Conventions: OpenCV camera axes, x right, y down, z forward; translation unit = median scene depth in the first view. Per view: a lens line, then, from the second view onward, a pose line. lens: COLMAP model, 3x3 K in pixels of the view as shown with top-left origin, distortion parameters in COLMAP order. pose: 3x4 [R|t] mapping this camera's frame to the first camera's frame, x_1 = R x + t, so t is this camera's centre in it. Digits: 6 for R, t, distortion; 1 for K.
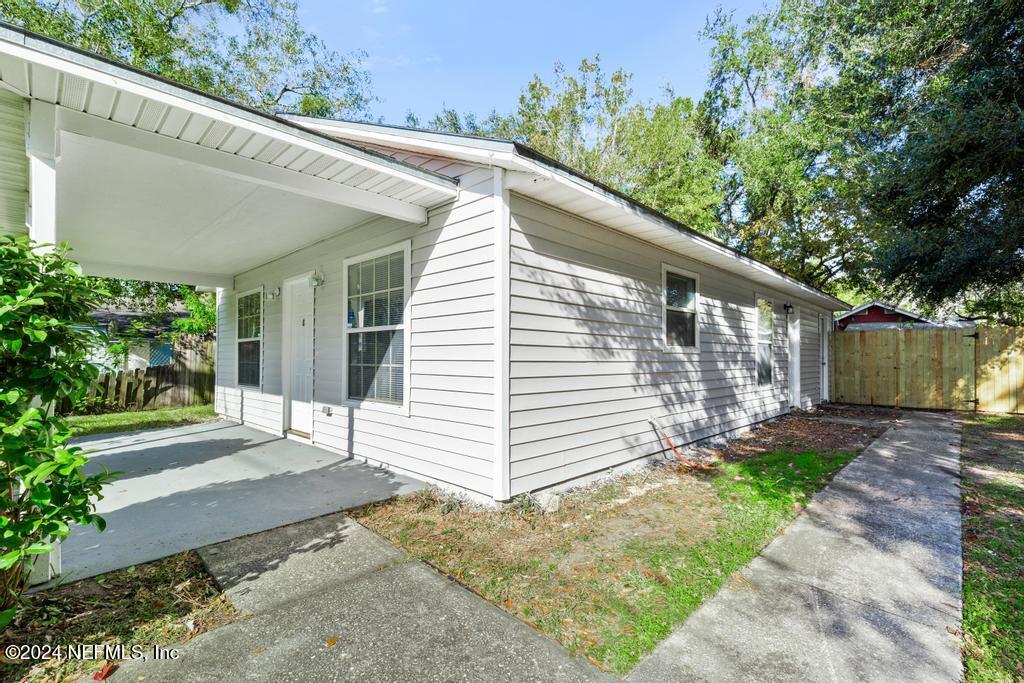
lens RADIAL K [[458.7, 0, 515.7], [0, 458.7, 365.0], [0, 0, 1]] dist [-0.000549, -0.000186]
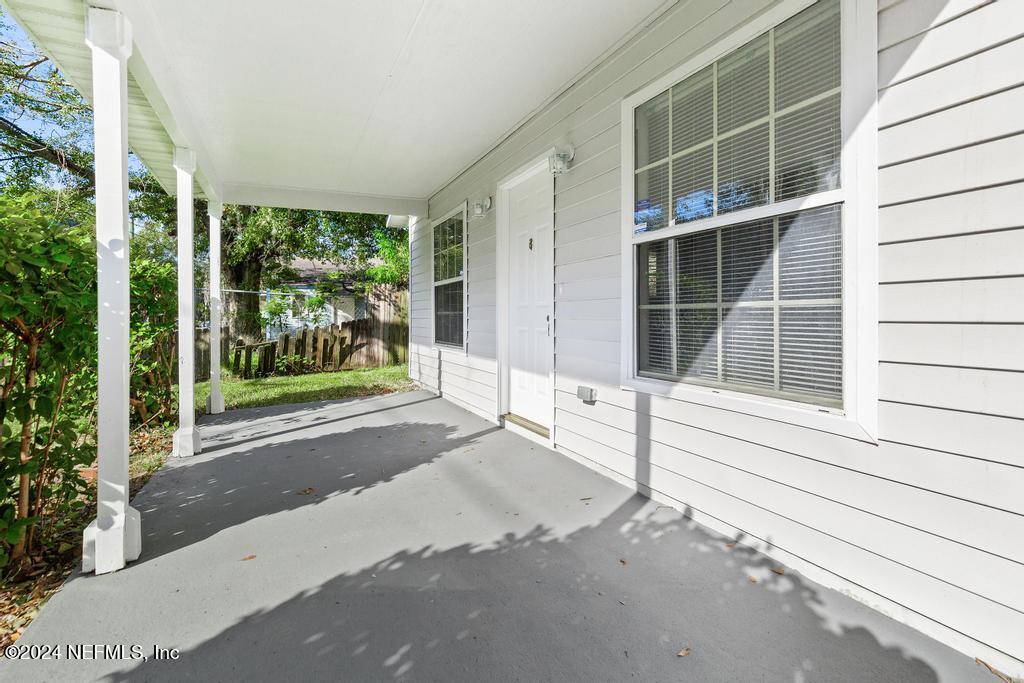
lens RADIAL K [[502.7, 0, 511.1], [0, 502.7, 320.7], [0, 0, 1]] dist [0.002194, 0.000080]
pose [[0.929079, -0.009331, -0.369763, -0.207504], [0.009800, 0.999952, -0.000610, 0.009317], [0.369751, -0.003057, 0.929126, 0.316518]]
